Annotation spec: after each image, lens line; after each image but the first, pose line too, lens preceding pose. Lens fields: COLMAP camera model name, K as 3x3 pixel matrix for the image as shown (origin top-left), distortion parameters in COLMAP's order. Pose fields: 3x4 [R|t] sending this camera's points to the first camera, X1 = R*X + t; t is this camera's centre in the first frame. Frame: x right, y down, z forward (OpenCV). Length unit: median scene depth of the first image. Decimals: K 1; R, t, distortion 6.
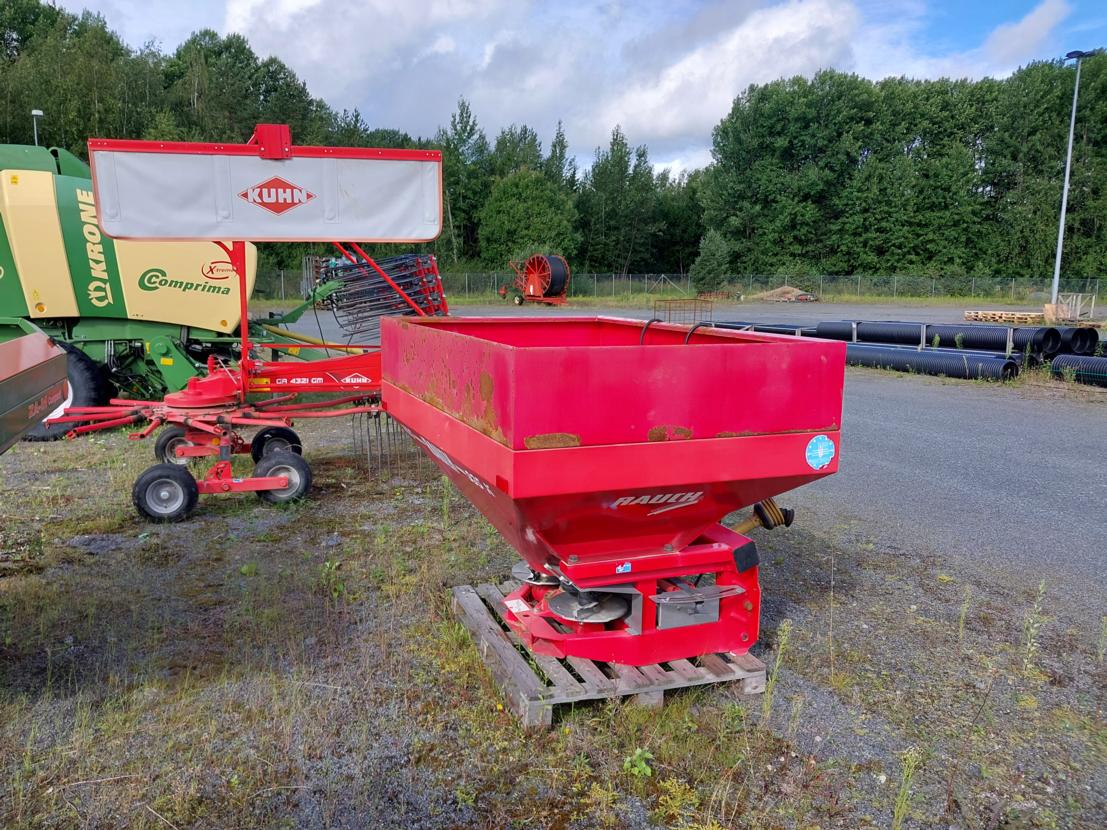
lens RADIAL K [[863.8, 0, 549.8], [0, 863.8, 414.8], [0, 0, 1]] dist [-0.000430, -0.003458]
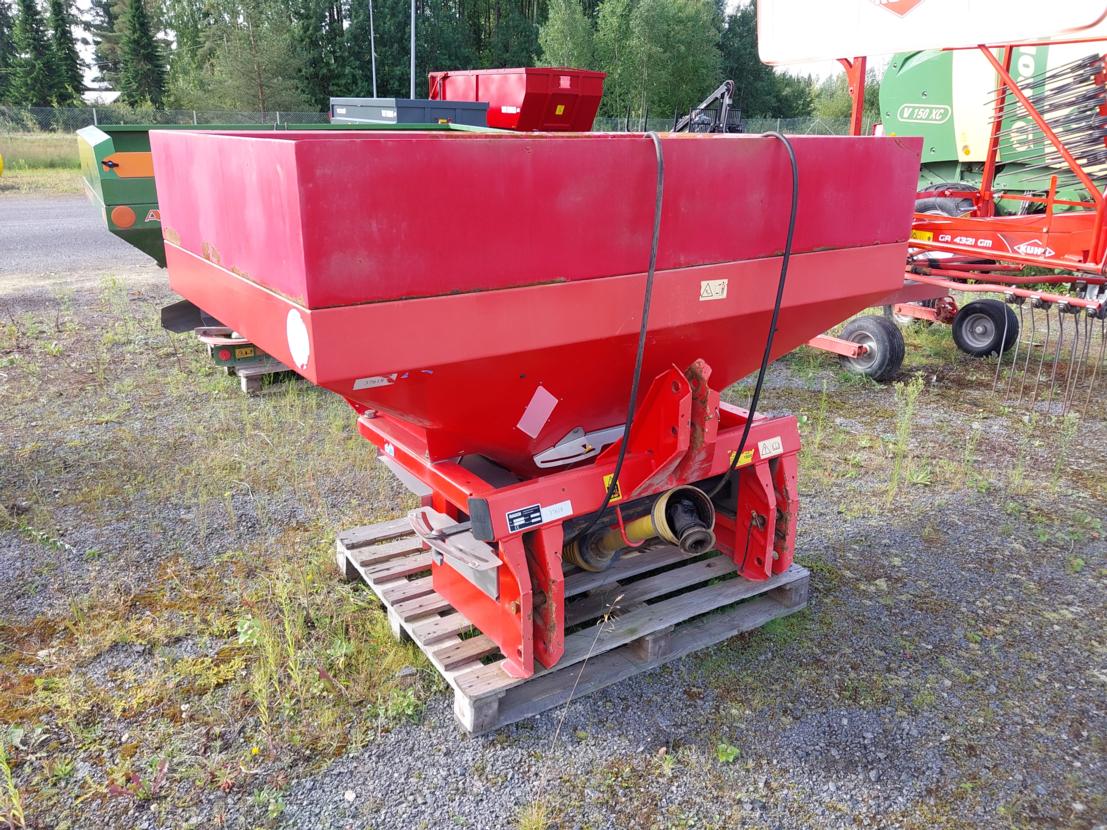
lens RADIAL K [[863.8, 0, 549.8], [0, 863.8, 414.8], [0, 0, 1]] dist [-0.000430, -0.003458]
pose [[0.193987, 0.293236, -0.936153, 0.414582], [-0.150698, 0.951861, 0.266929, -0.041210], [0.969360, 0.089295, 0.228839, 0.472243]]
